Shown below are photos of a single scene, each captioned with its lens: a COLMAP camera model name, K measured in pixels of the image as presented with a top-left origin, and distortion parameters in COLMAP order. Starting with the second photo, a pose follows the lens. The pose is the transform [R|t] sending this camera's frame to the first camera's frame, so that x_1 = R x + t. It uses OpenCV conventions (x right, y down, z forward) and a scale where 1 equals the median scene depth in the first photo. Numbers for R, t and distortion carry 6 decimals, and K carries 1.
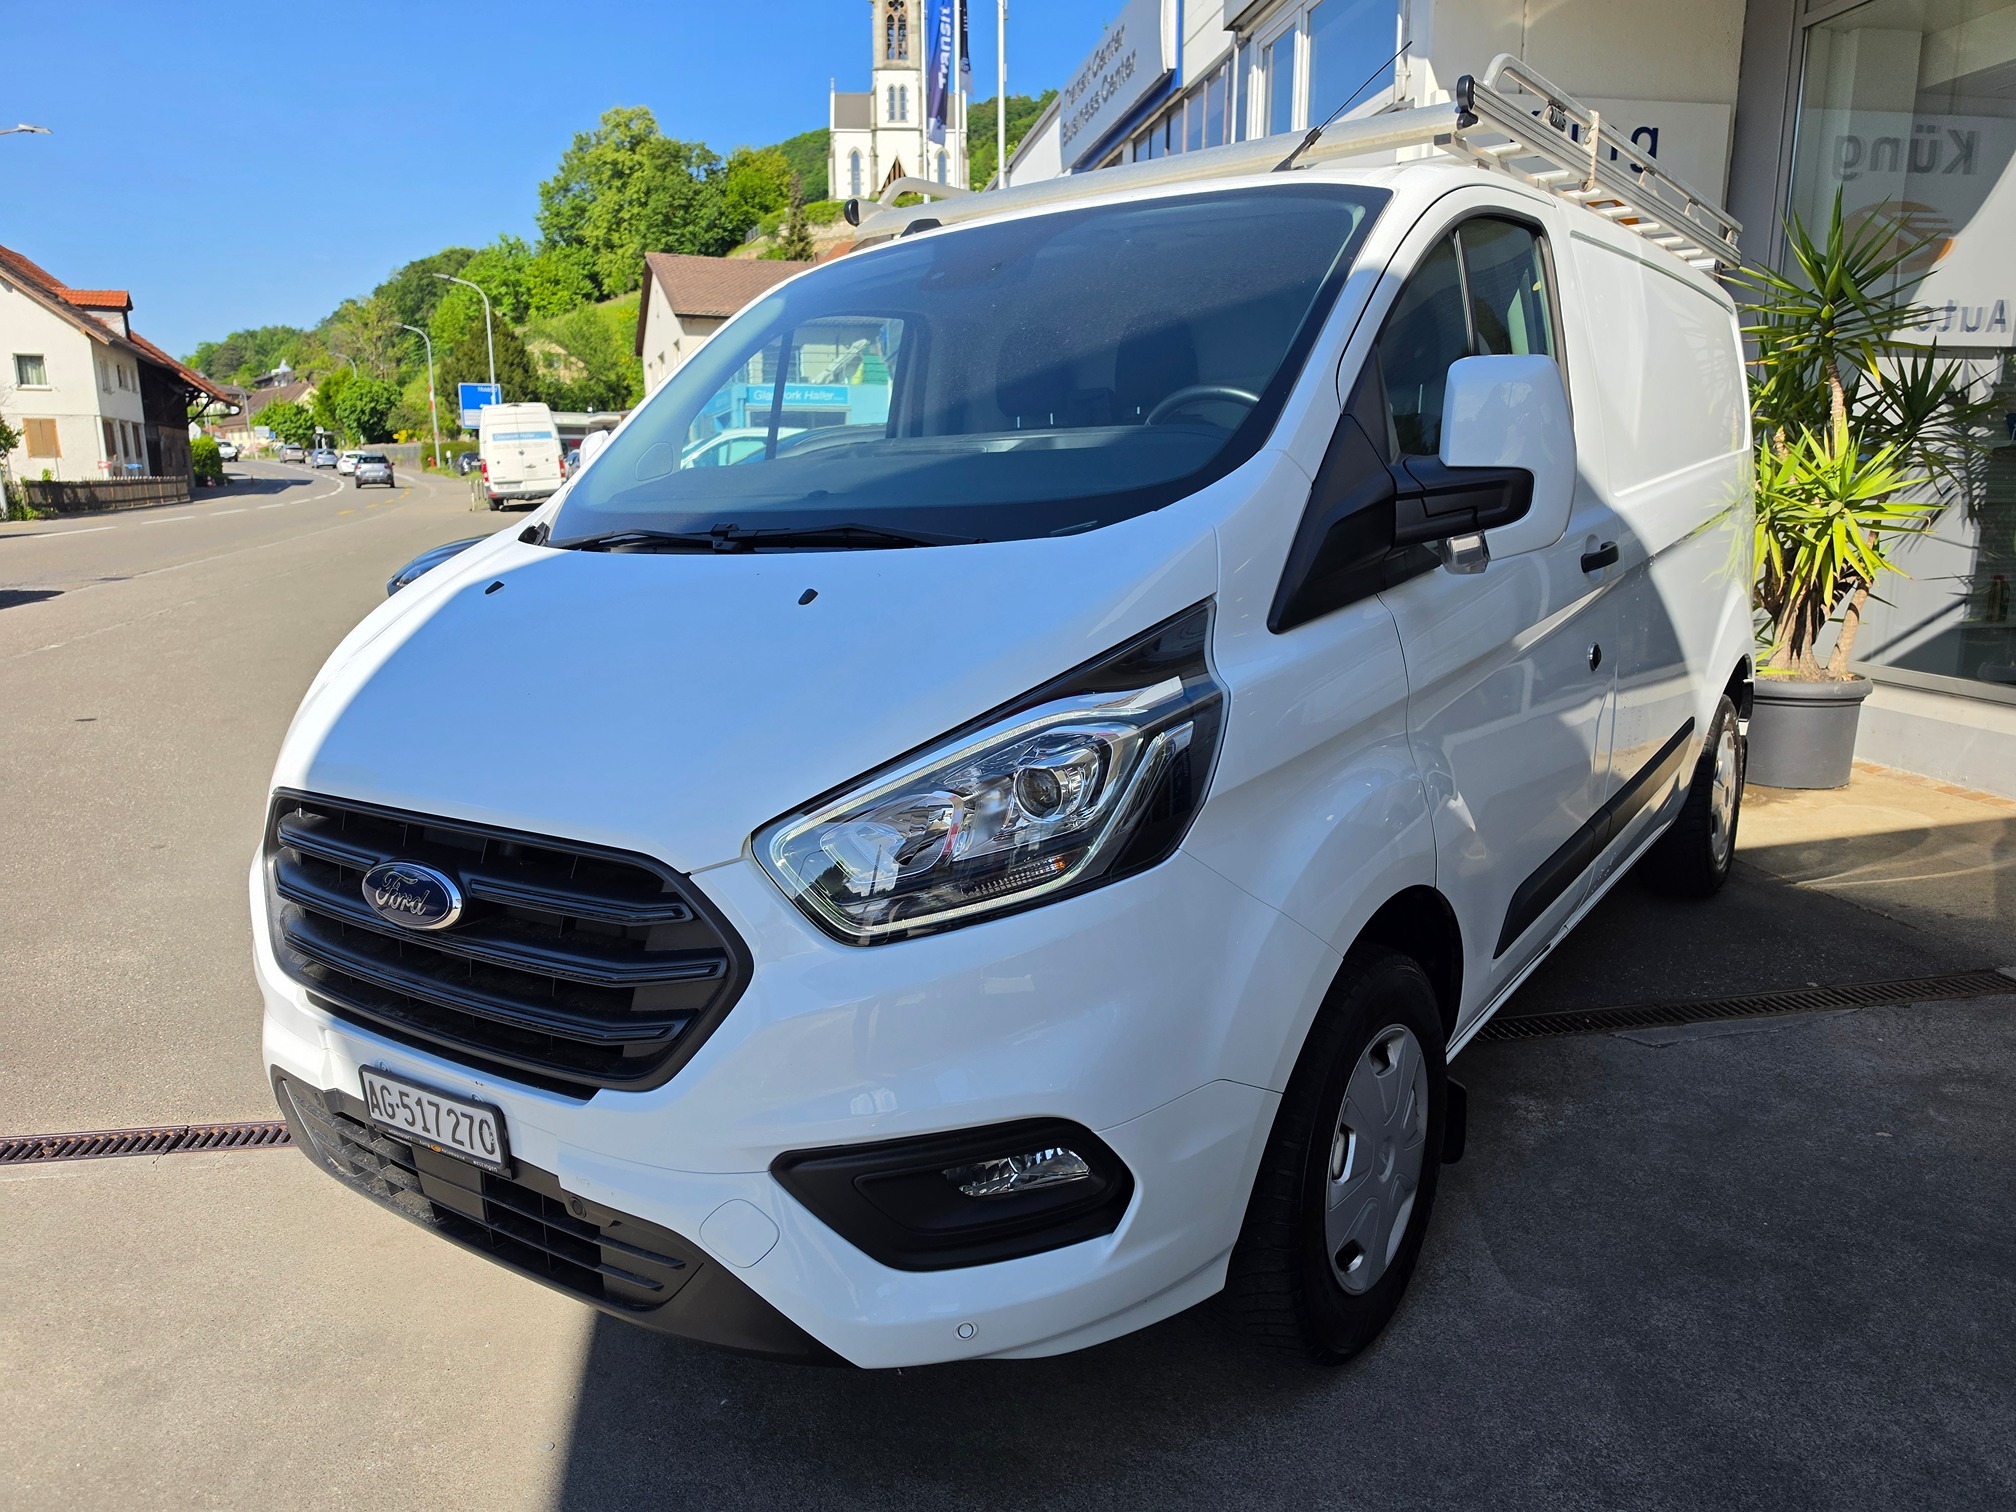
lens RADIAL K [[1481.5, 0, 978.7], [0, 1481.5, 755.1], [0, 0, 1]] dist [0.008409, 0.006080]
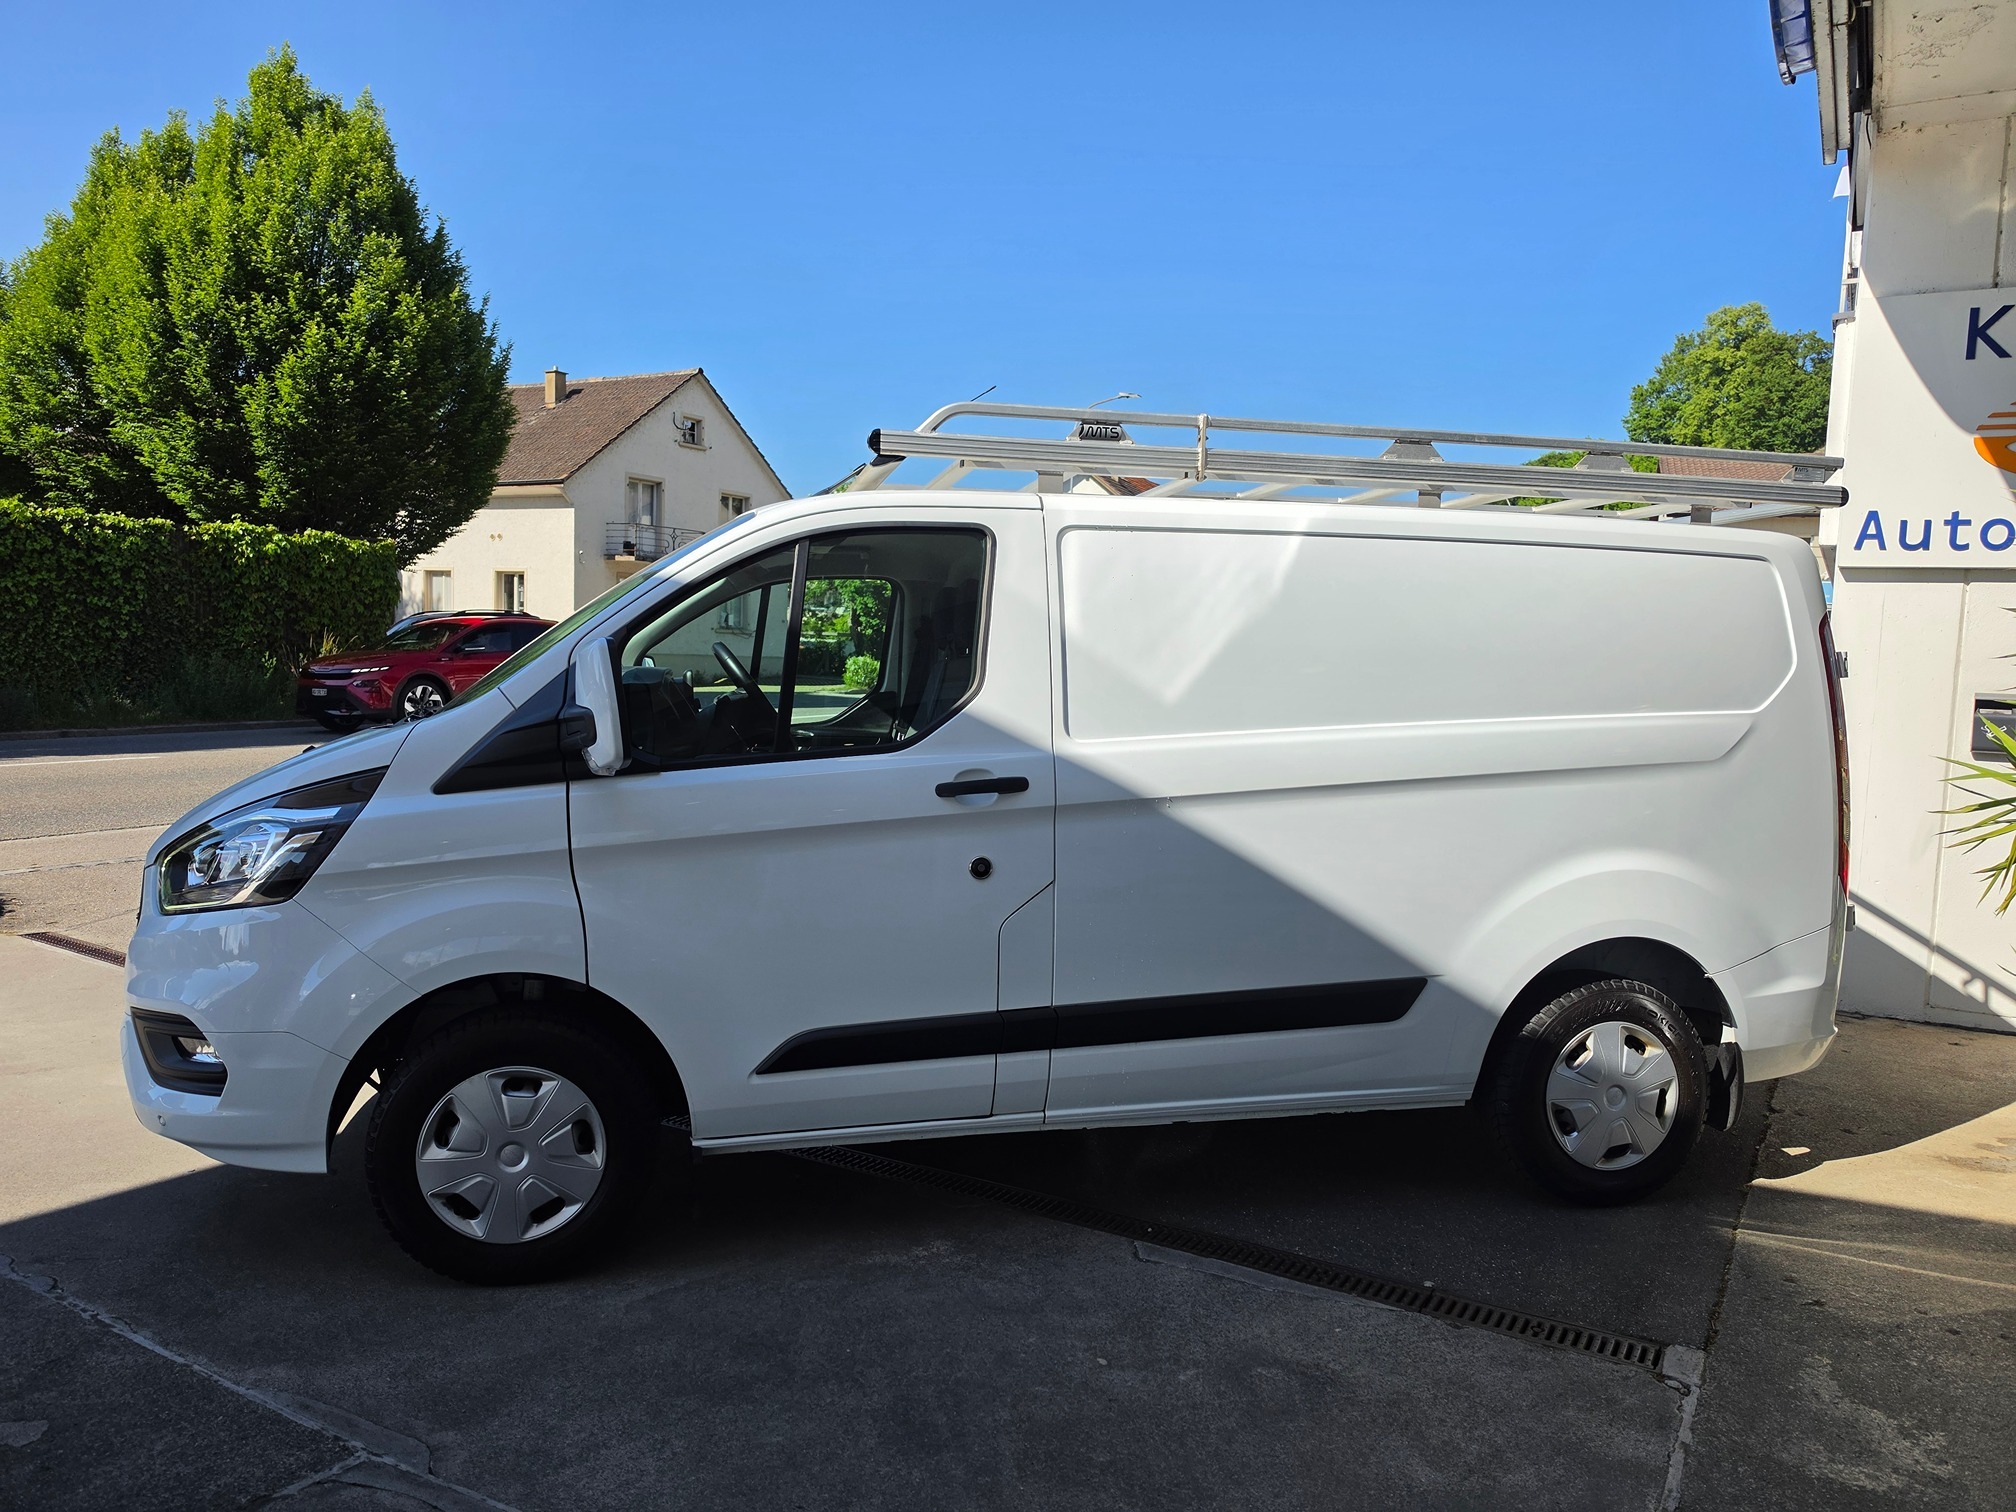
lens RADIAL K [[1448.4, 0, 1003.4], [0, 1448.4, 735.4], [0, 0, 1]] dist [0.063828, -0.080340]
pose [[0.737792, 0.076173, -0.670716, 0.751442], [-0.165510, 0.983696, -0.070344, -0.057762], [0.654423, 0.162909, 0.738371, 0.079330]]
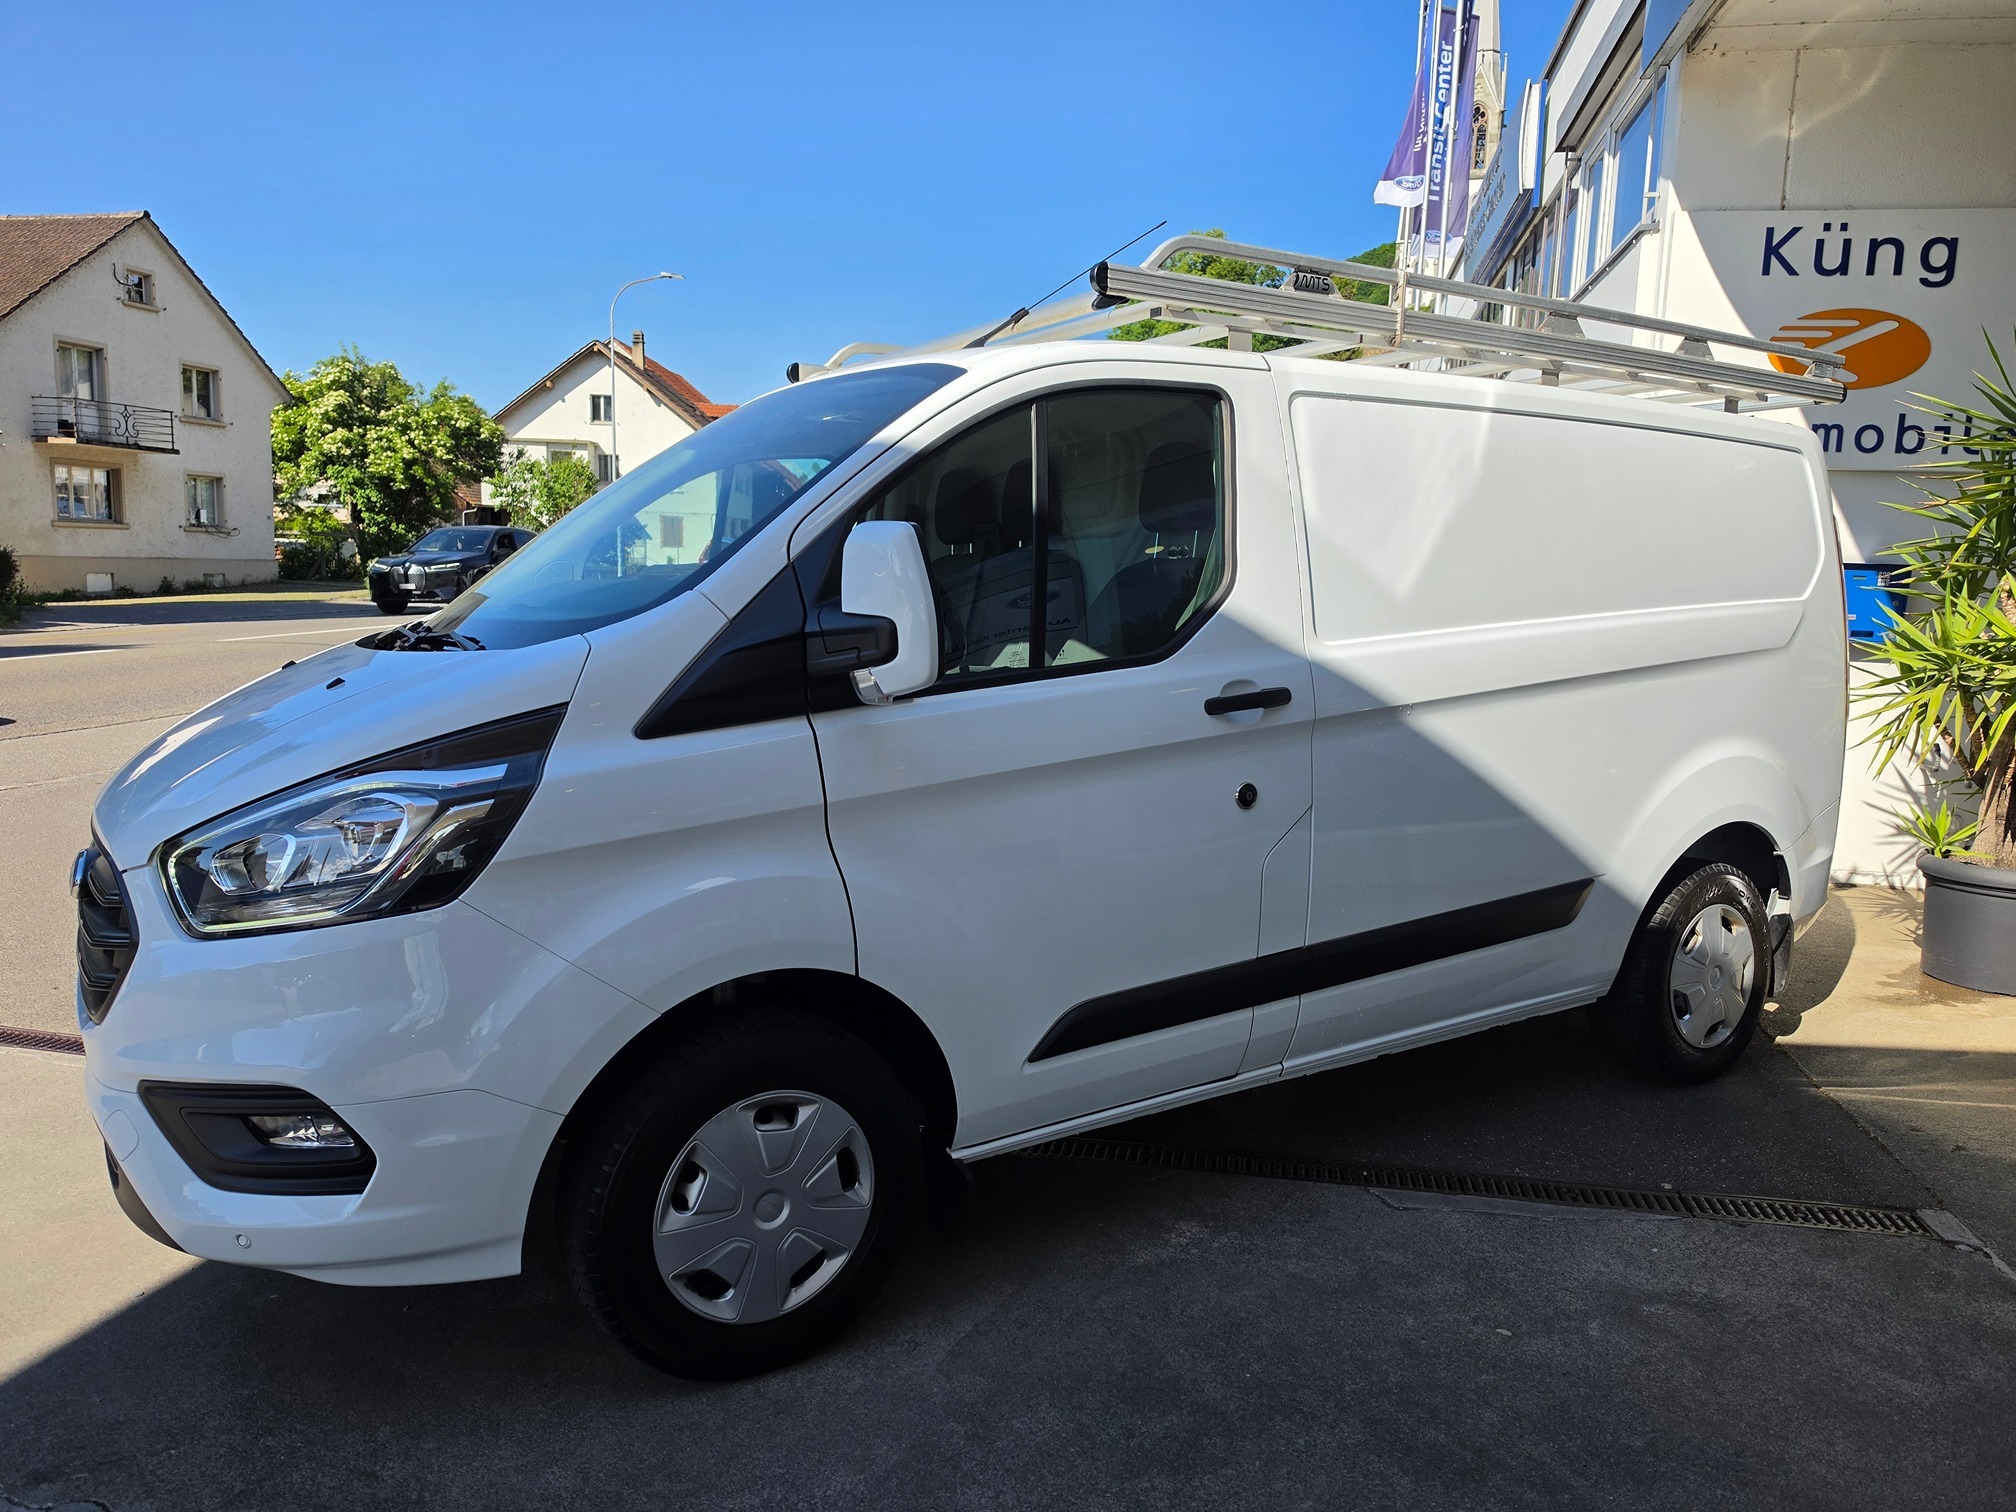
lens RADIAL K [[1432.4, 0, 975.1], [0, 1432.4, 762.4], [0, 0, 1]] dist [0.060723, -0.079162]
pose [[0.924662, 0.083035, -0.371625, 0.377665], [-0.104679, 0.993764, -0.038415, -0.019440], [0.366117, 0.074422, 0.927588, 0.003870]]
